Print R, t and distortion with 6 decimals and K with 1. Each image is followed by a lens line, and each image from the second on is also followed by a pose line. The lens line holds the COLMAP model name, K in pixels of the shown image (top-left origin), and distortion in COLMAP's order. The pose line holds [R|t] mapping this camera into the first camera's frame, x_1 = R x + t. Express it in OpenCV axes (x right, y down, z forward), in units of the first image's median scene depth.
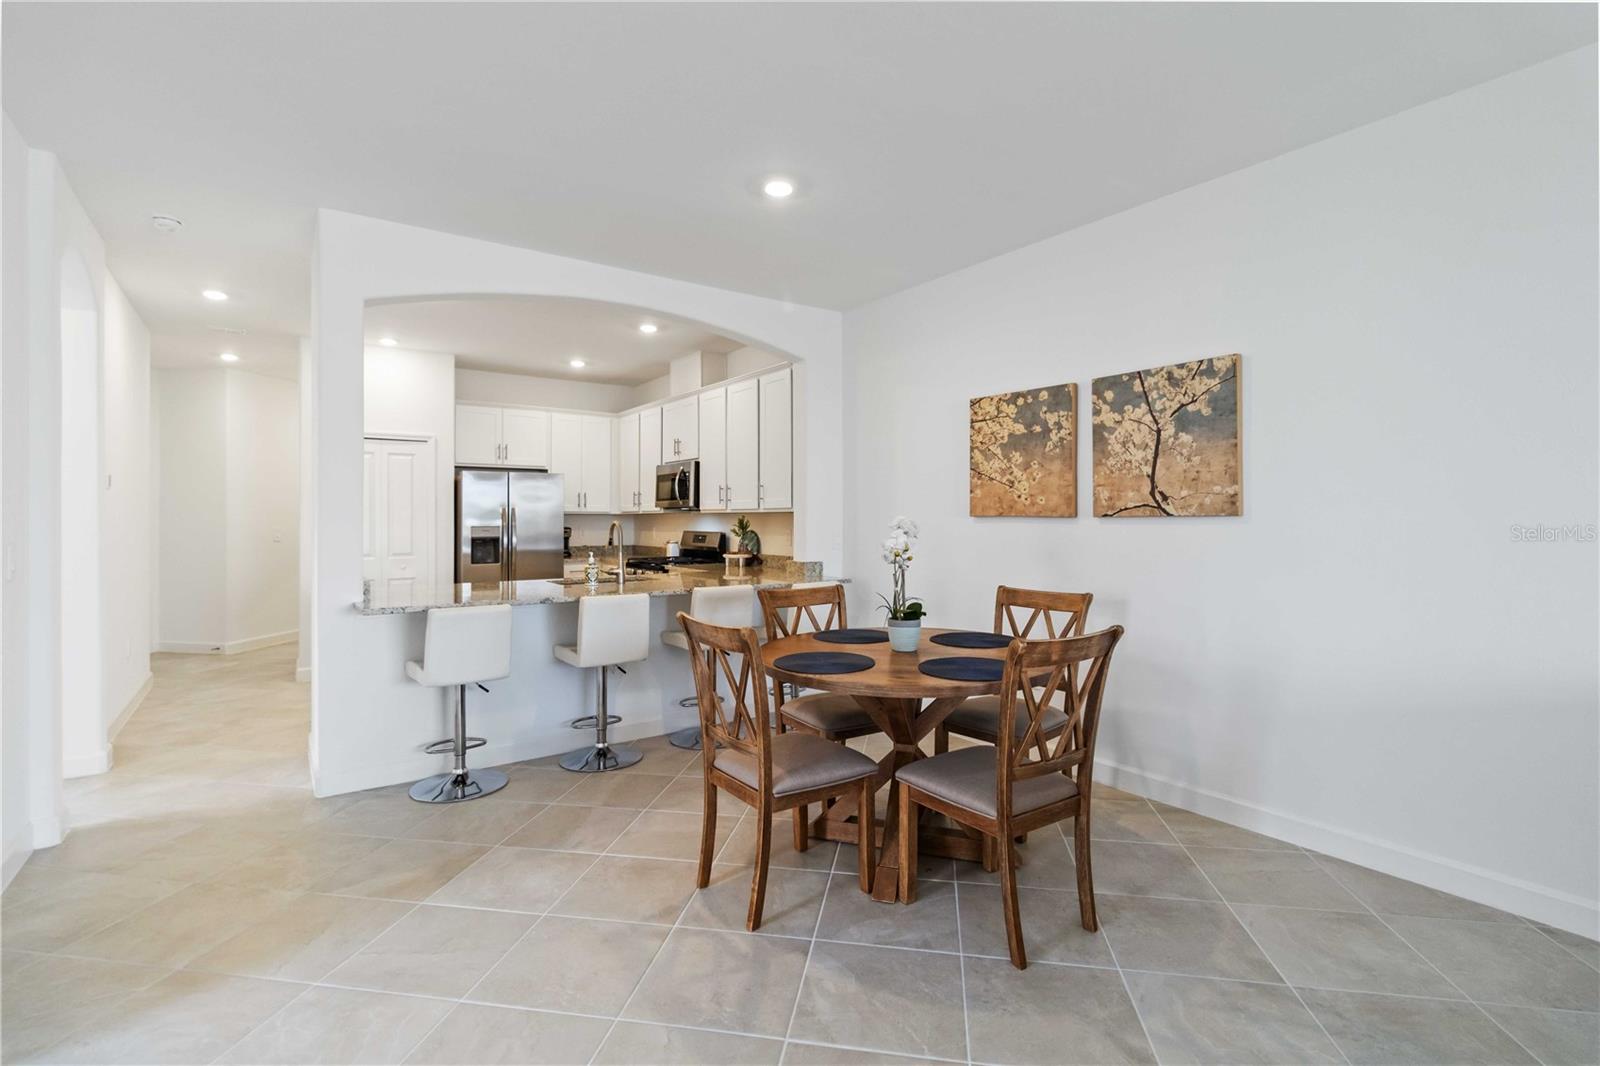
lens RADIAL K [[743.8, 0, 805.6], [0, 743.8, 524.4], [0, 0, 1]] dist [-0.000154, 0.000053]
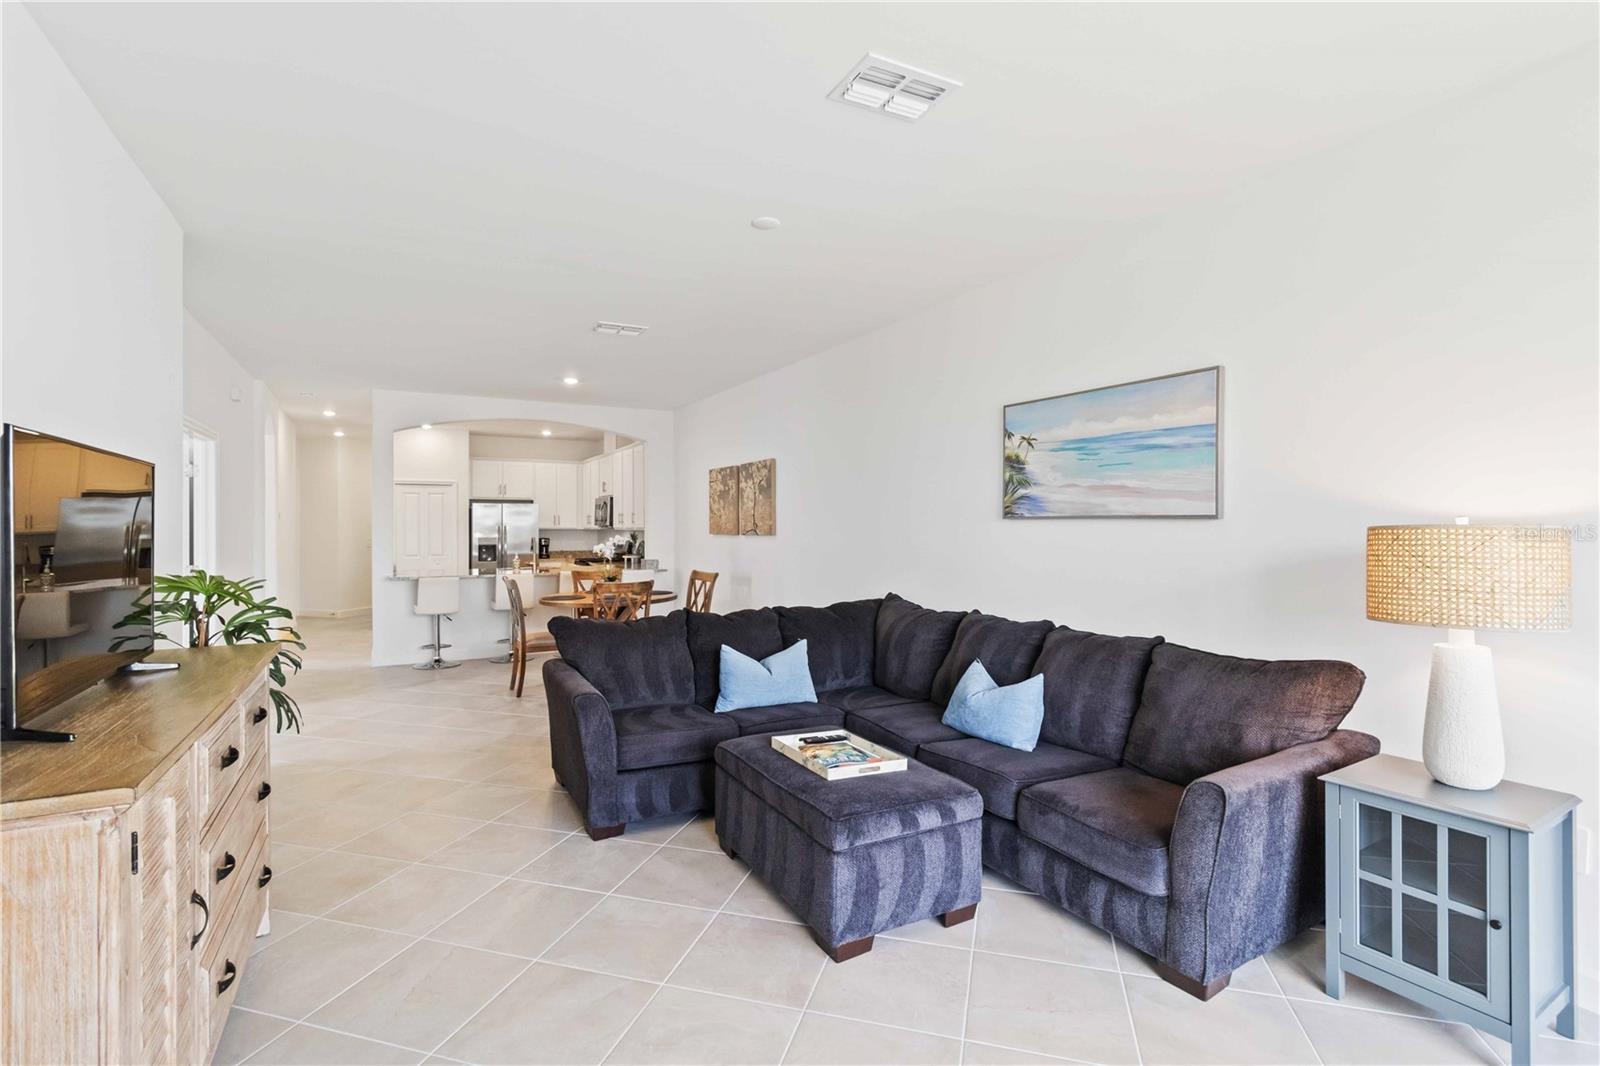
lens RADIAL K [[753.2, 0, 805.8], [0, 753.2, 529.7], [0, 0, 1]] dist [0.002599, 0.000593]
pose [[0.993254, 0.000405, -0.115960, 0.719601], [-0.000847, 0.999993, -0.003769, -0.015149], [0.115958, 0.003842, 0.993247, -0.867610]]
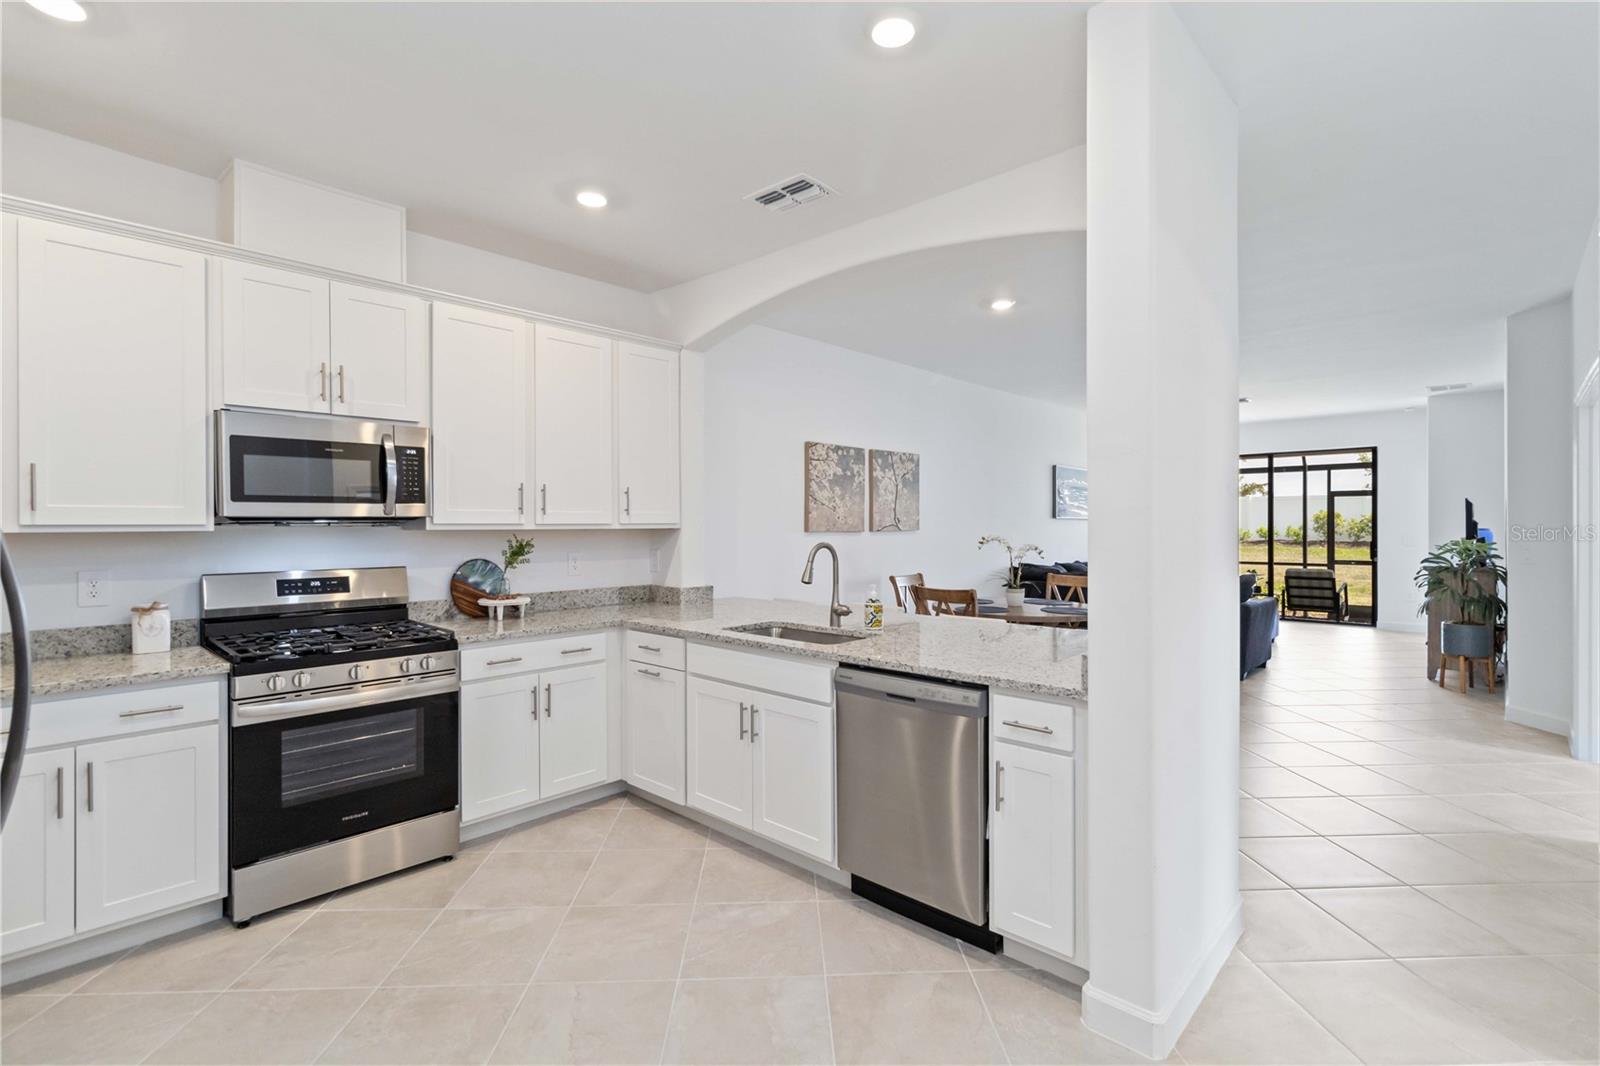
lens RADIAL K [[743.8, 0, 805.6], [0, 743.8, 524.4], [0, 0, 1]] dist [-0.000154, 0.000053]
pose [[-0.203820, 0.003436, 0.979002, -1.121656], [0.013292, 0.999911, -0.000742, -0.024339], [-0.978918, 0.012862, -0.203848, 1.364913]]
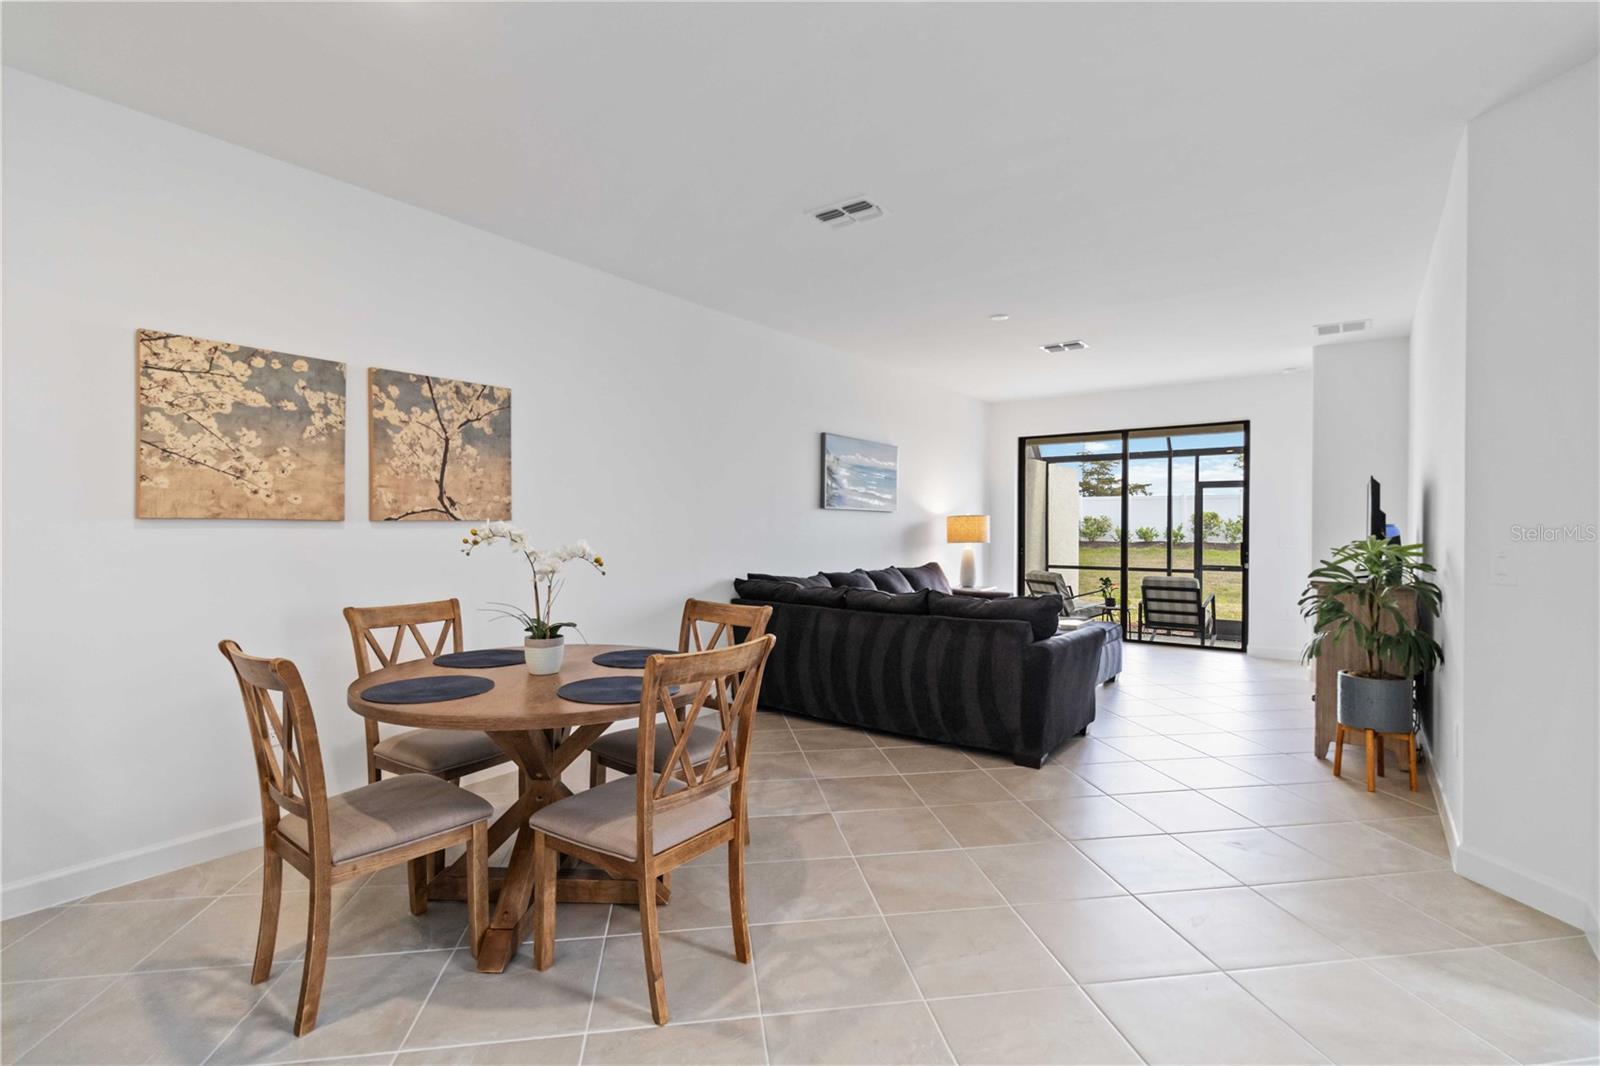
lens RADIAL K [[753.2, 0, 805.8], [0, 753.2, 529.7], [0, 0, 1]] dist [0.002599, 0.000593]
pose [[-0.317896, -0.004086, 0.948117, -0.588644], [0.008102, 0.999942, 0.007026, -0.001302], [-0.948091, 0.009915, -0.317845, 0.726871]]
